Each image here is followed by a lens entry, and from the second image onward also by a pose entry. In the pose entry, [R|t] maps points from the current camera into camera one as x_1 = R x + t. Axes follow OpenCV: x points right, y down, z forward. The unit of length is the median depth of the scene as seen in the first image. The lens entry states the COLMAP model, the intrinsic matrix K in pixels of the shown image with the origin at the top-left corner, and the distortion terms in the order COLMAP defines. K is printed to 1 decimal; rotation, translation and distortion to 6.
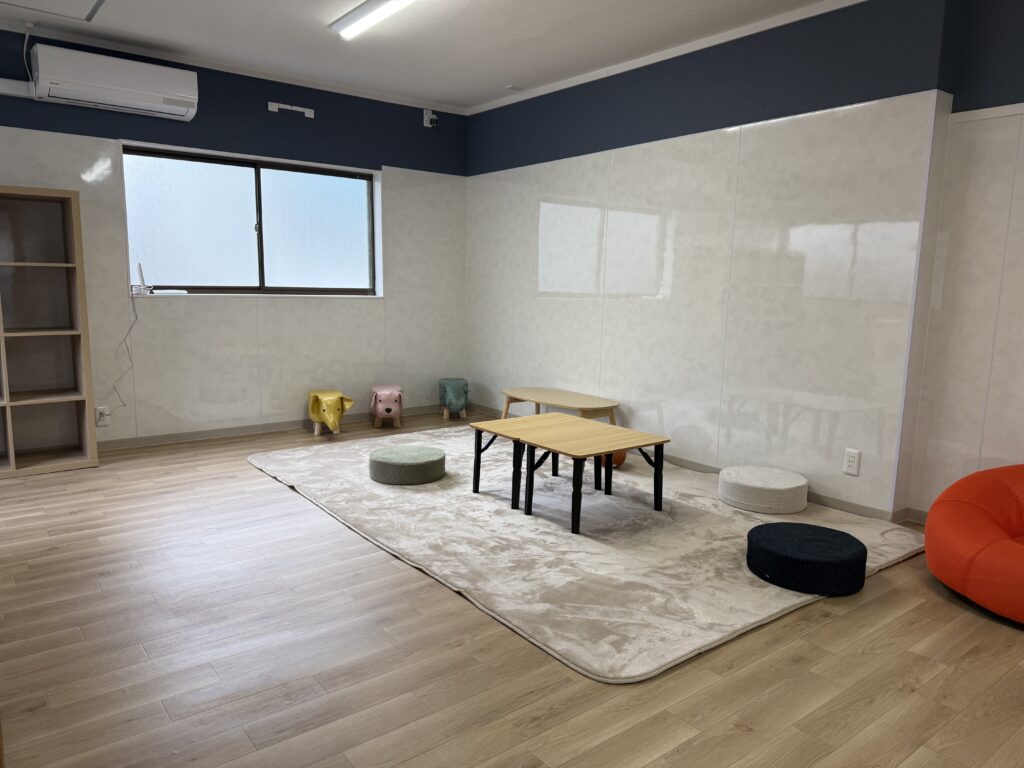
lens RADIAL K [[723.7, 0, 517.3], [0, 723.7, 388.4], [0, 0, 1]] dist [0.029220, -0.041788]
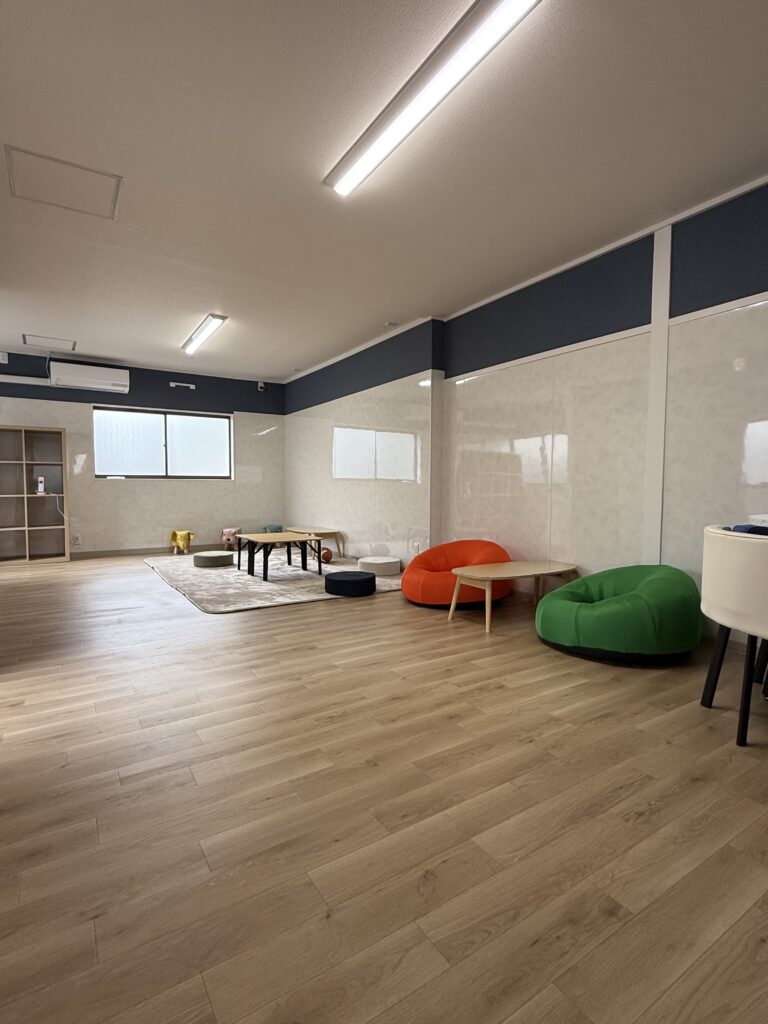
lens RADIAL K [[502.4, 0, 382.1], [0, 502.4, 509.2], [0, 0, 1]] dist [-0.006330, 0.001990]
pose [[0.995557, -0.013719, -0.093154, 0.387941], [0.004619, 0.995253, -0.097215, 0.093166], [0.094046, 0.096353, 0.990894, -0.289503]]
